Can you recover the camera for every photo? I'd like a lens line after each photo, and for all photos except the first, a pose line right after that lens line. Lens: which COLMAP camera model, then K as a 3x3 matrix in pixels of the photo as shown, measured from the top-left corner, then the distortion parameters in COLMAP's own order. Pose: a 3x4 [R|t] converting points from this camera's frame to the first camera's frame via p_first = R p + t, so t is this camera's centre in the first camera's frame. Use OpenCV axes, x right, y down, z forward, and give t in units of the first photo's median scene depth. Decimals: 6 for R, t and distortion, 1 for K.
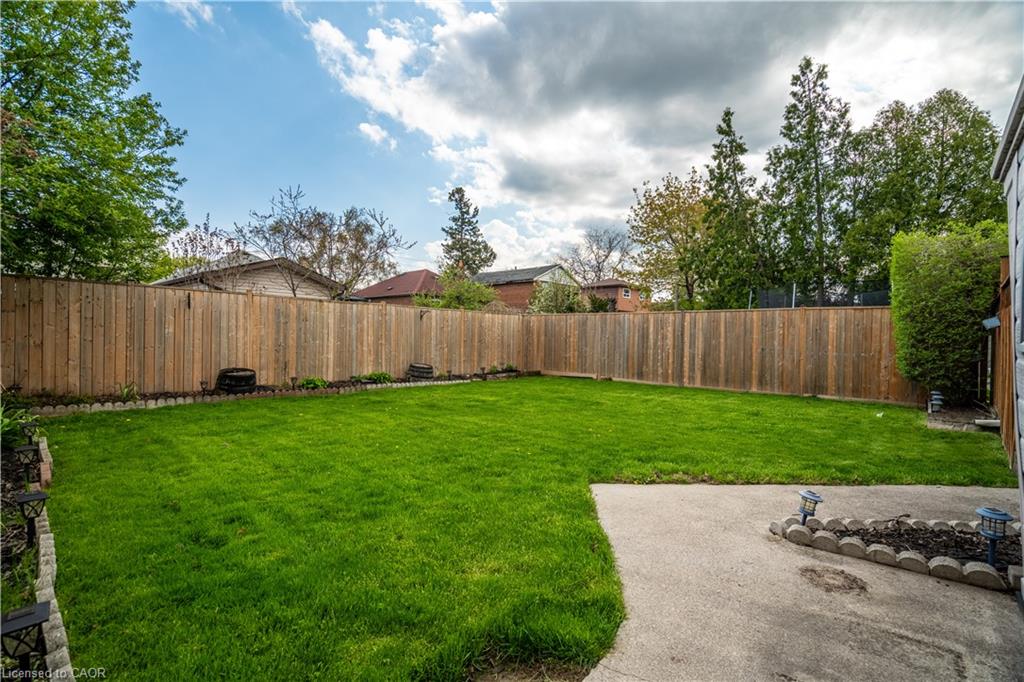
lens RADIAL K [[462.3, 0, 512.0], [0, 462.3, 341.0], [0, 0, 1]] dist [0.000943, 0.000335]
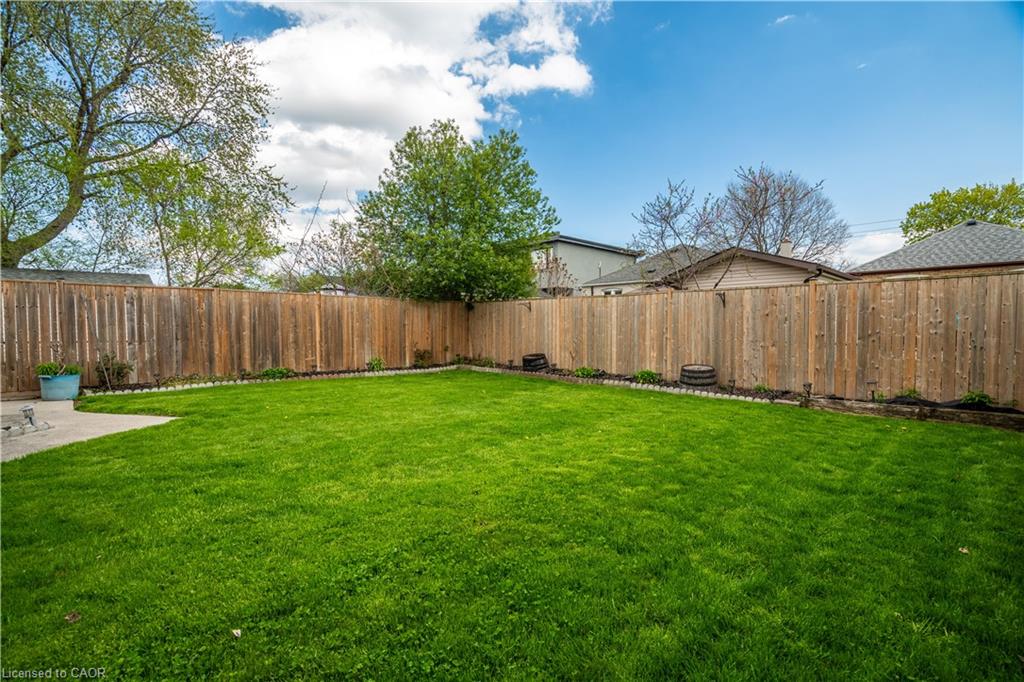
lens RADIAL K [[462.3, 0, 512.0], [0, 462.3, 341.0], [0, 0, 1]] dist [0.000943, 0.000335]
pose [[-0.060539, 0.007488, -0.998138, 0.607992], [-0.016829, 0.999822, 0.008521, 0.008948], [0.998024, 0.017313, -0.060402, 0.788241]]
